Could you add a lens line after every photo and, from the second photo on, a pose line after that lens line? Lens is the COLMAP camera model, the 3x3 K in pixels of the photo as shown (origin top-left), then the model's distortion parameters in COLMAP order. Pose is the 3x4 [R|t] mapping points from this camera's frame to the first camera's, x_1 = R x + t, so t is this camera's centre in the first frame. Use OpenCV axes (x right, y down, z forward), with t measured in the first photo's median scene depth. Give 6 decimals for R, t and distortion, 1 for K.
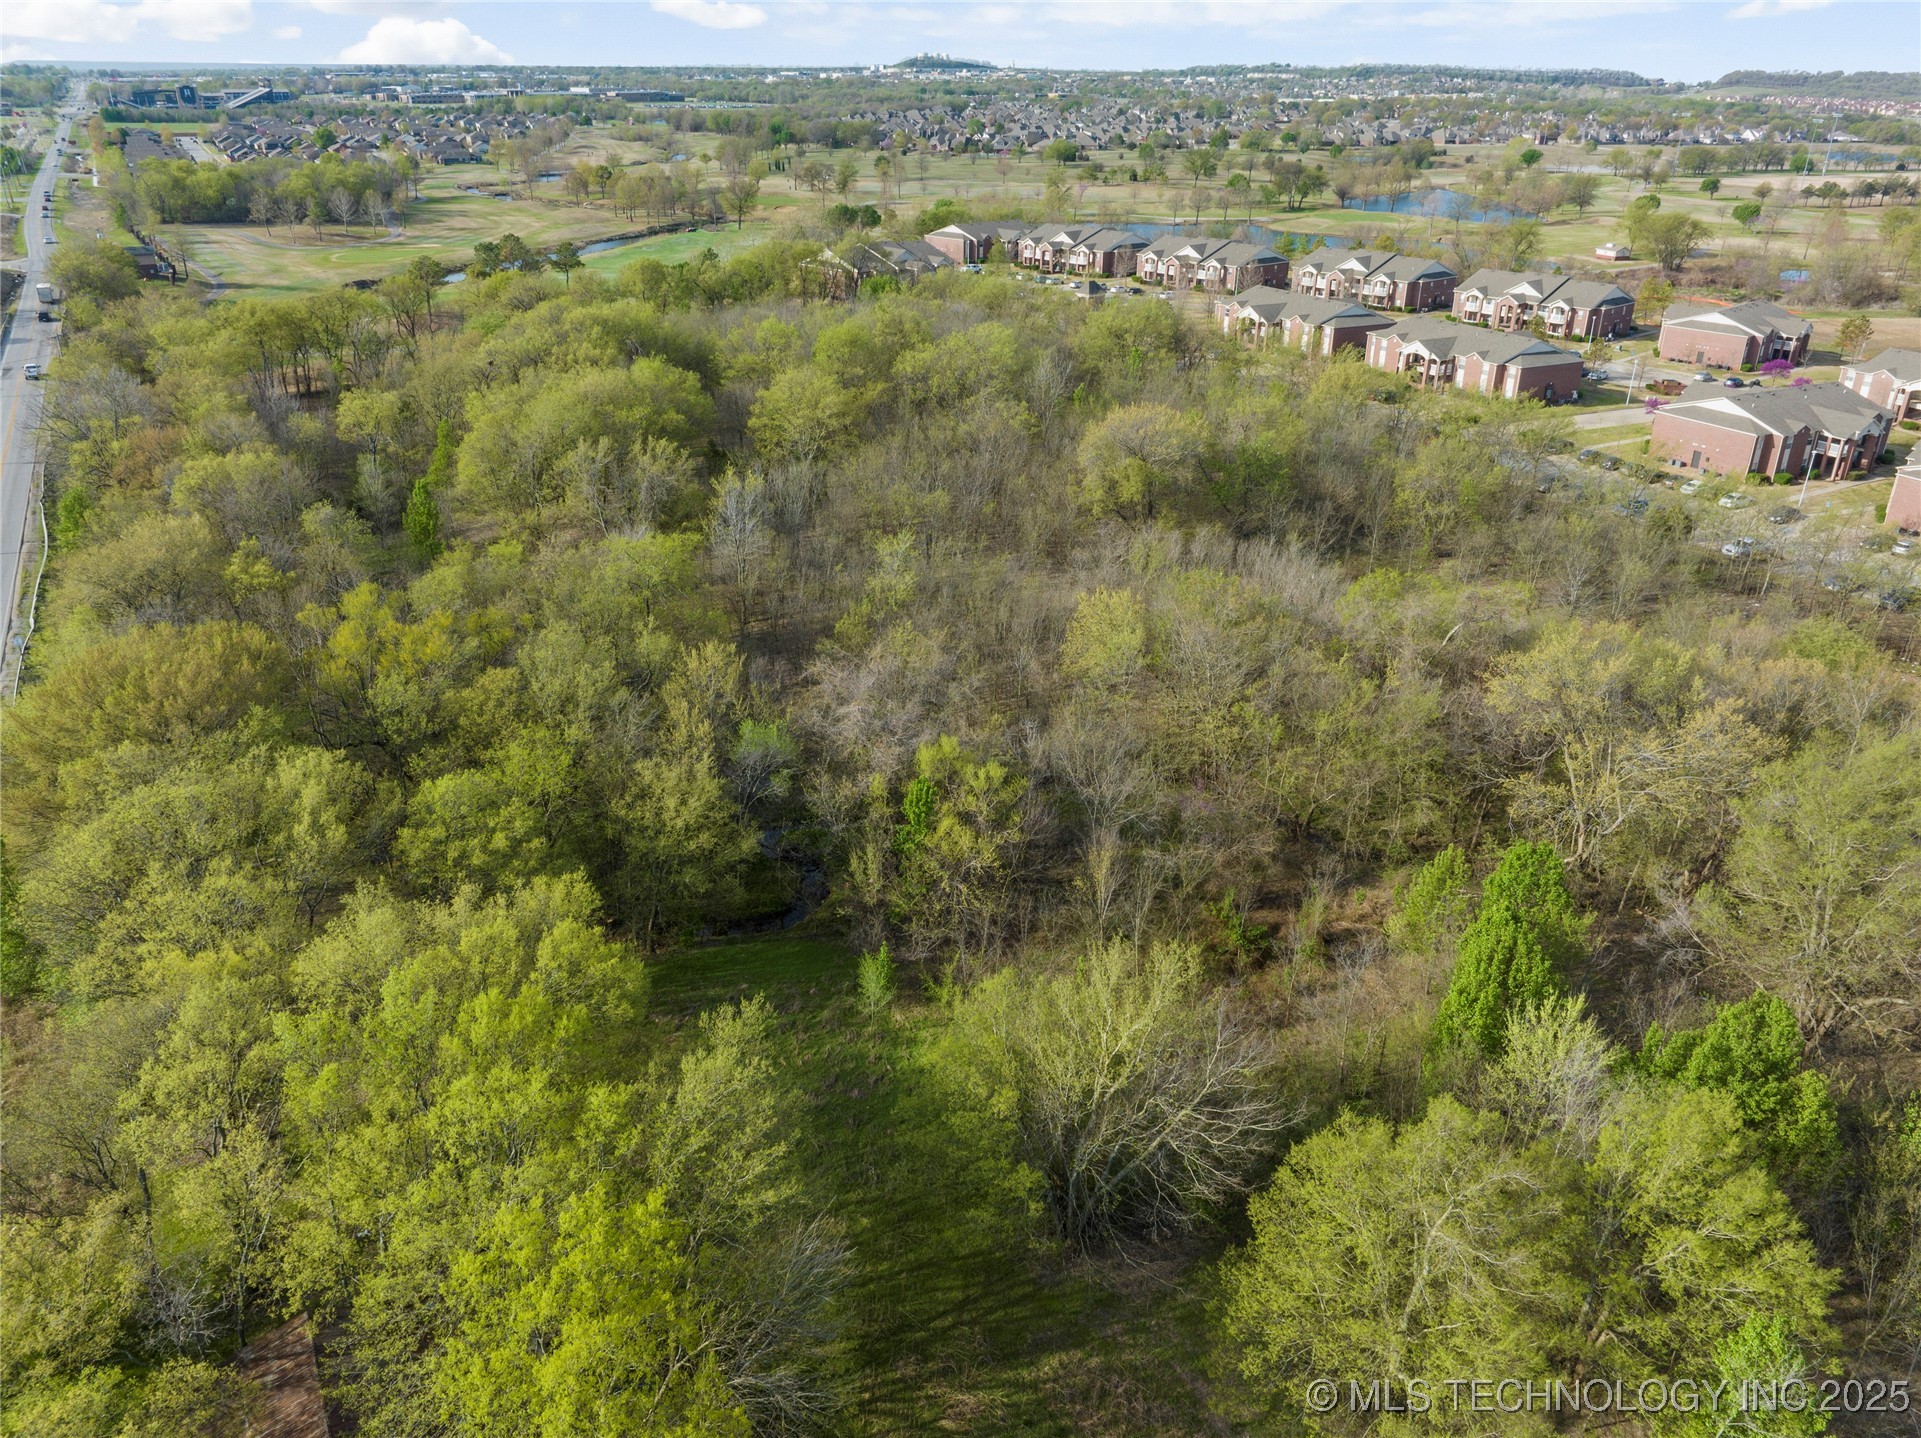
lens RADIAL K [[1358.5, 0, 951.0], [0, 1358.5, 714.3], [0, 0, 1]] dist [-0.042370, 0.011965]
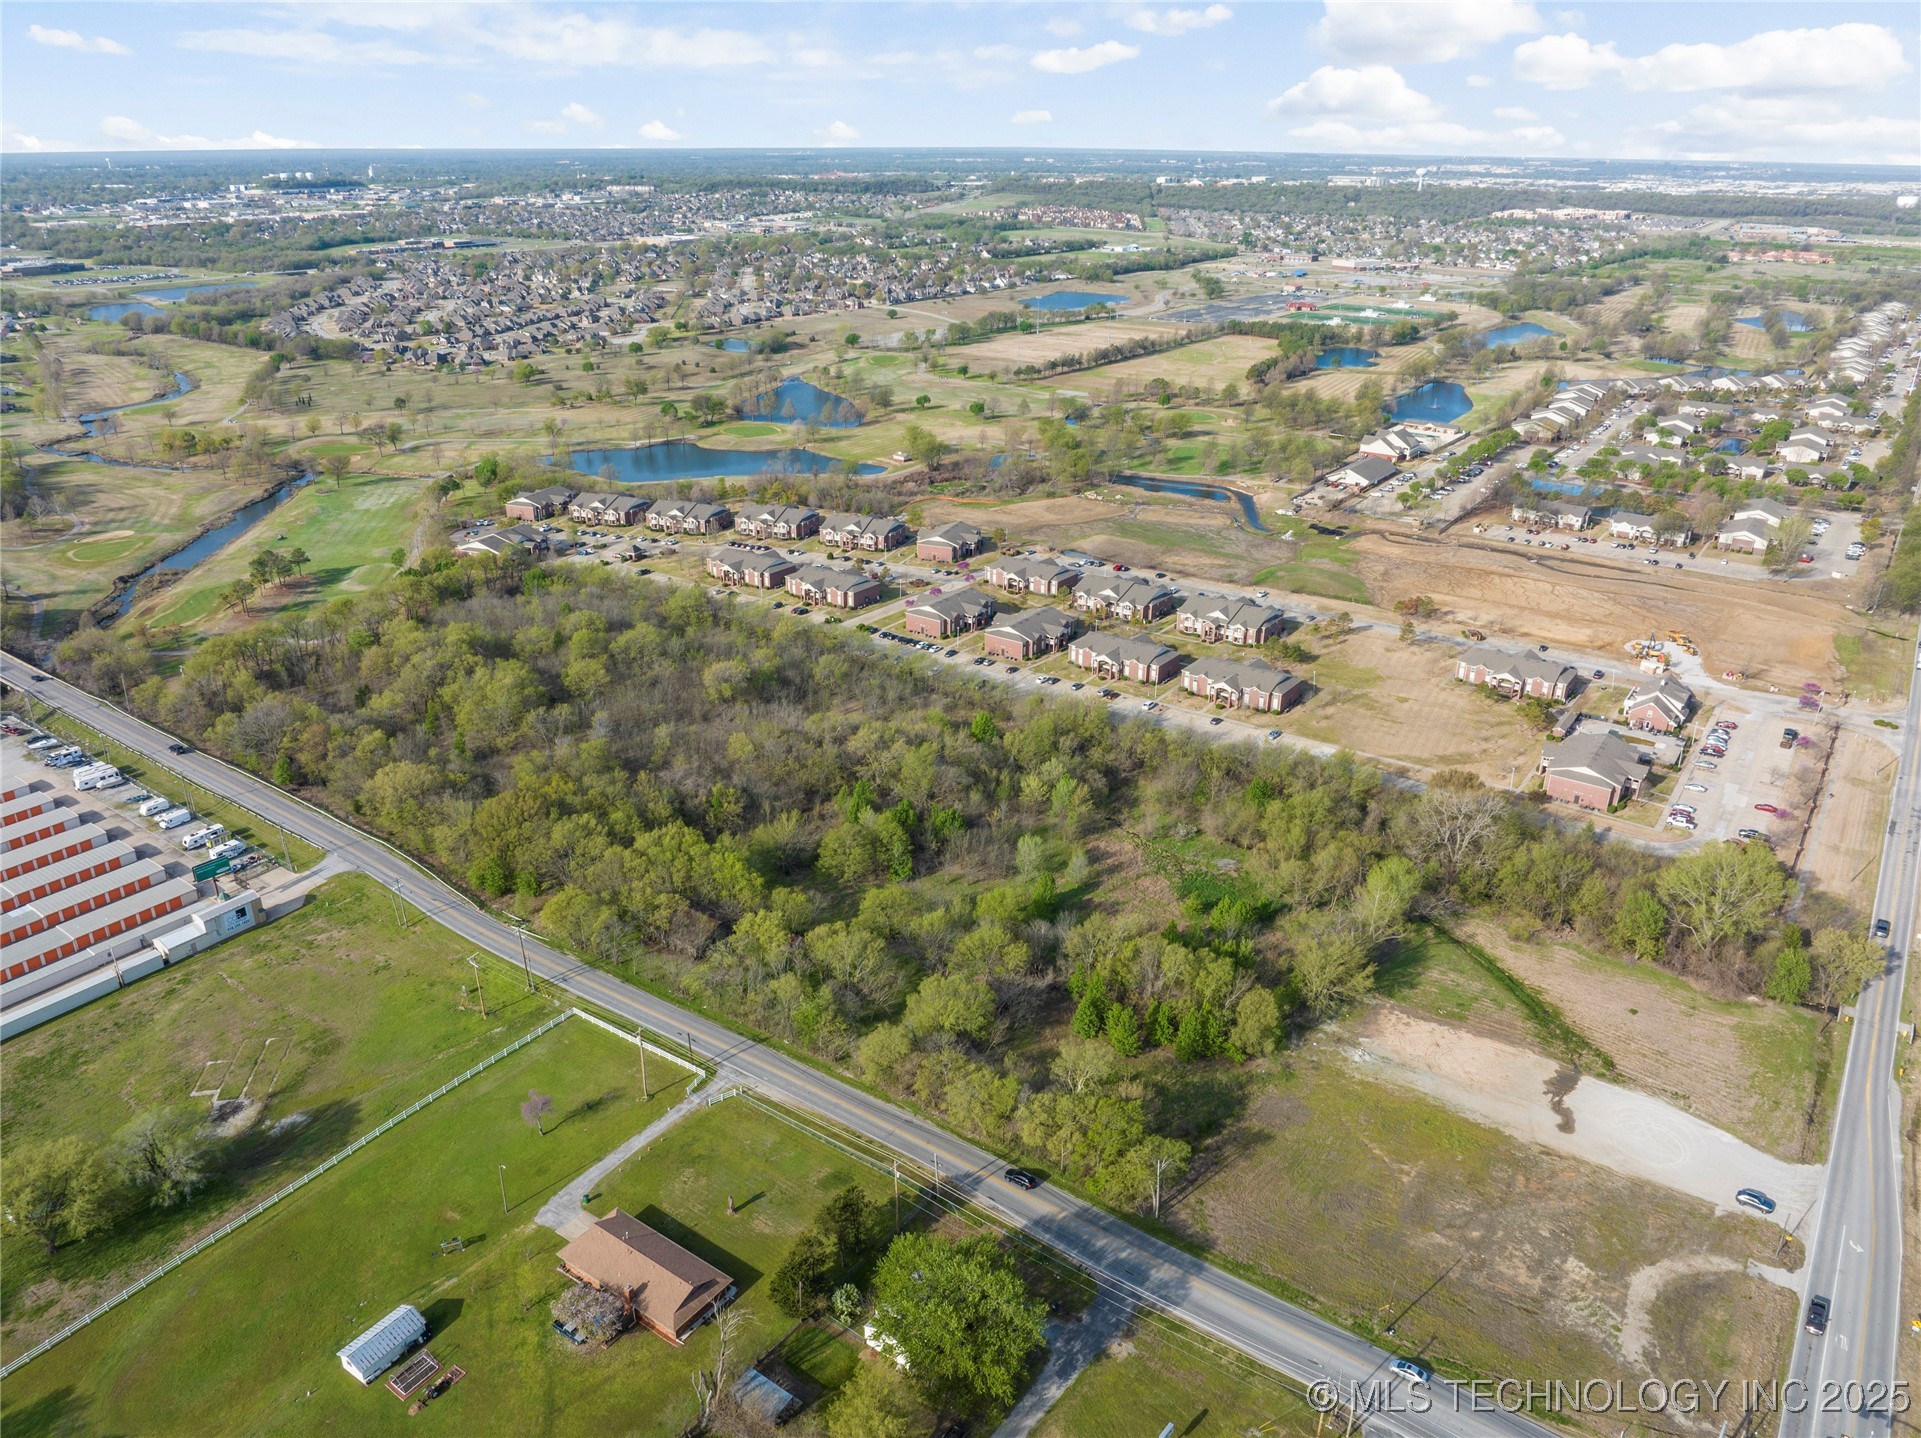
lens RADIAL K [[1358.5, 0, 951.0], [0, 1358.5, 714.3], [0, 0, 1]] dist [-0.042370, 0.011965]
pose [[0.903846, -0.168726, 0.393184, -0.547872], [0.181066, 0.983454, 0.005796, -0.048664], [-0.387657, 0.065954, 0.919441, -1.735757]]
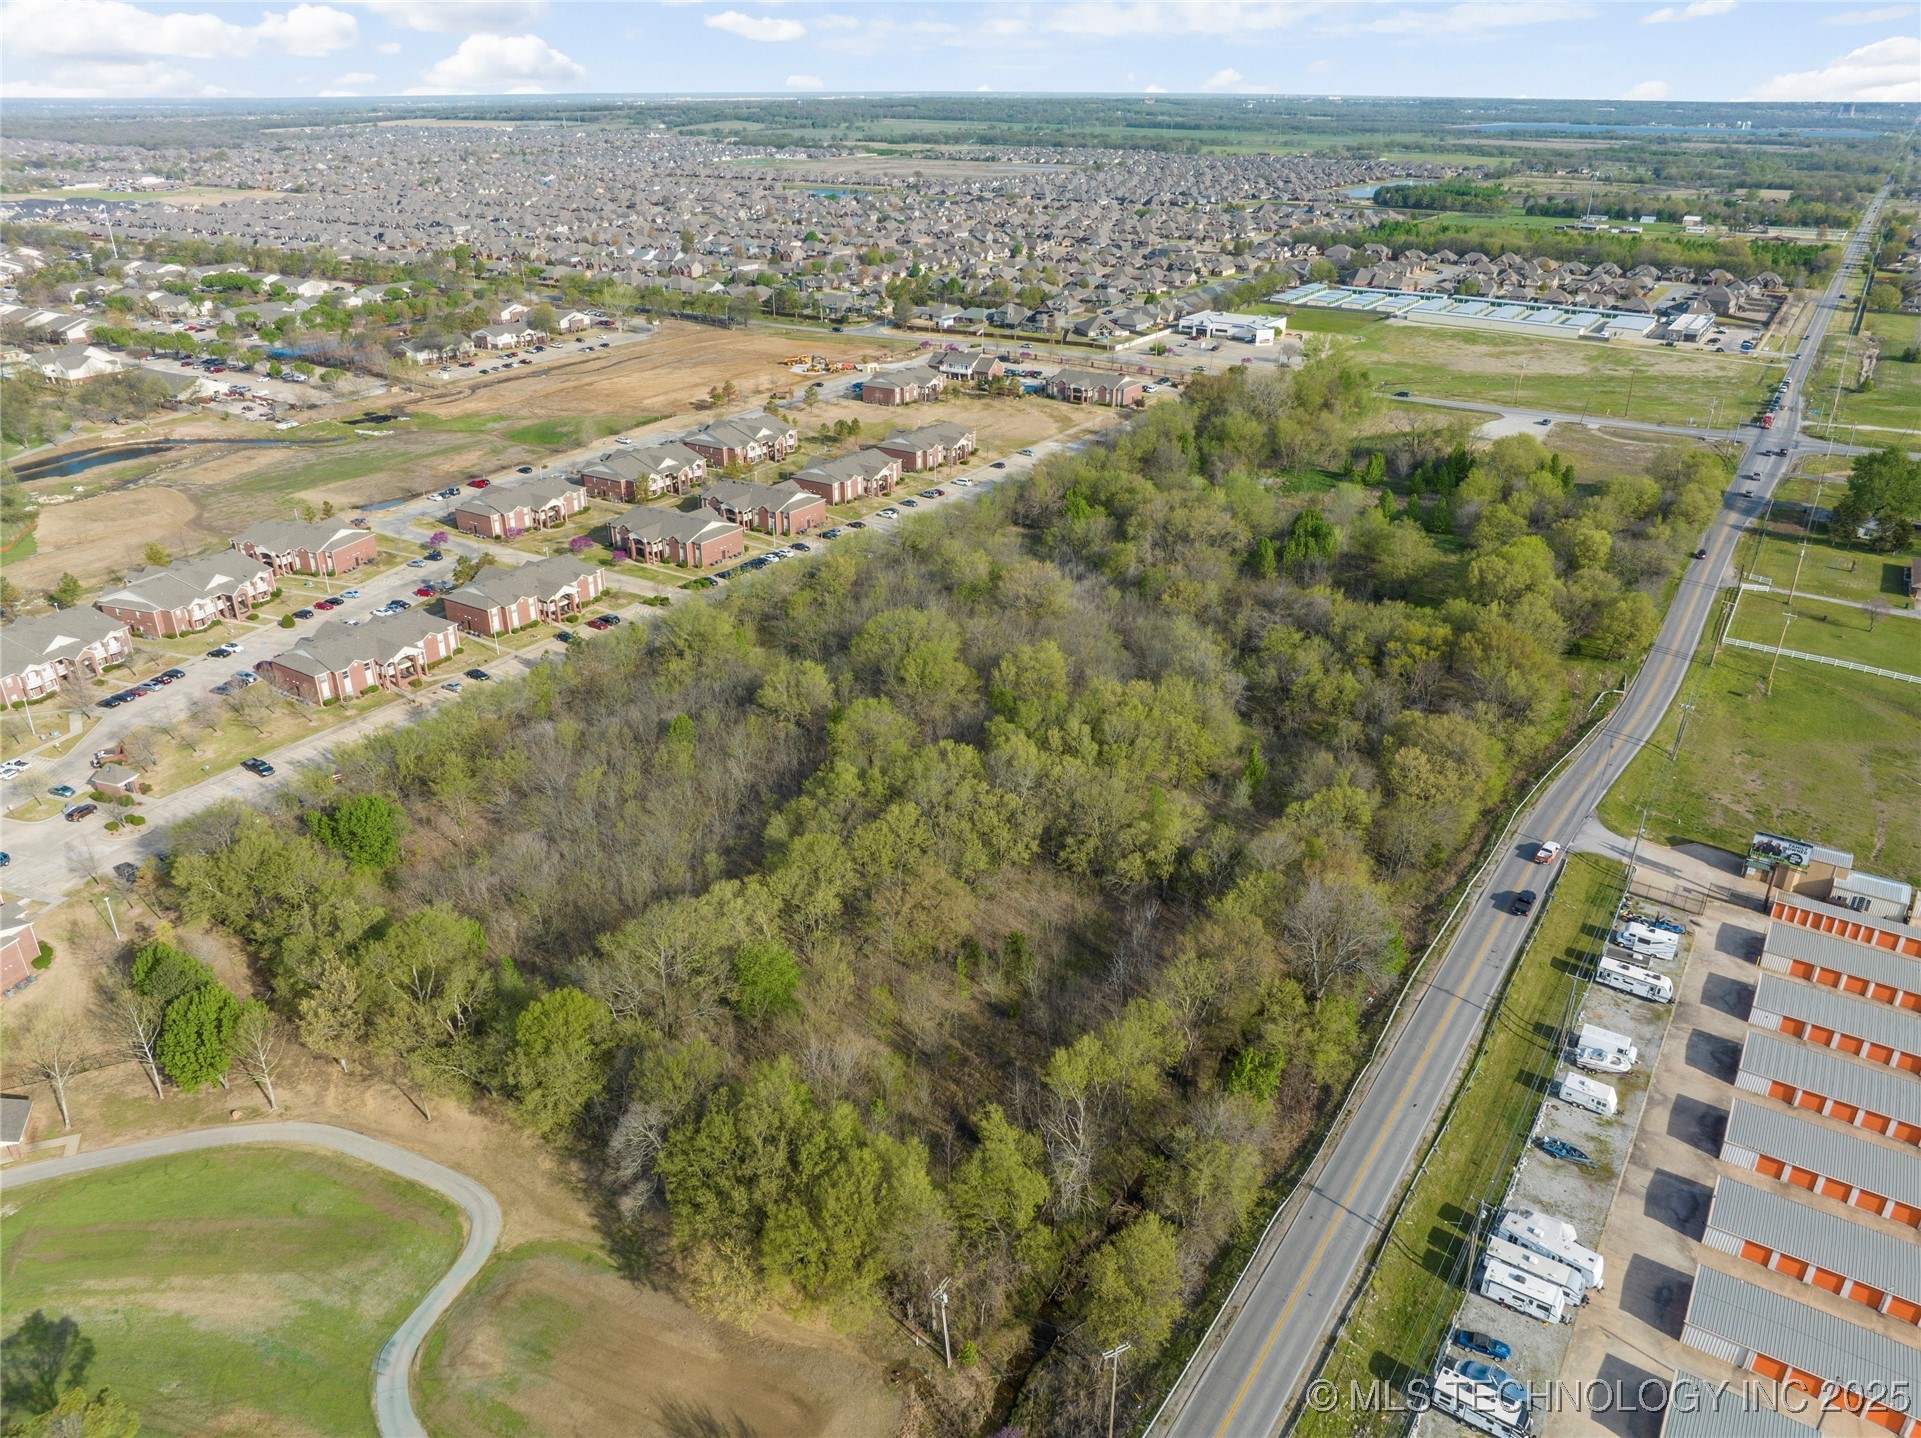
lens RADIAL K [[1362.7, 0, 960.5], [0, 1362.7, 719.0], [0, 0, 1]] dist [-0.042984, -0.002875]
pose [[-0.468368, -0.381818, 0.796773, -1.471891], [0.369881, 0.734240, 0.569279, -1.219085], [-0.802384, 0.561344, -0.202667, 1.576901]]
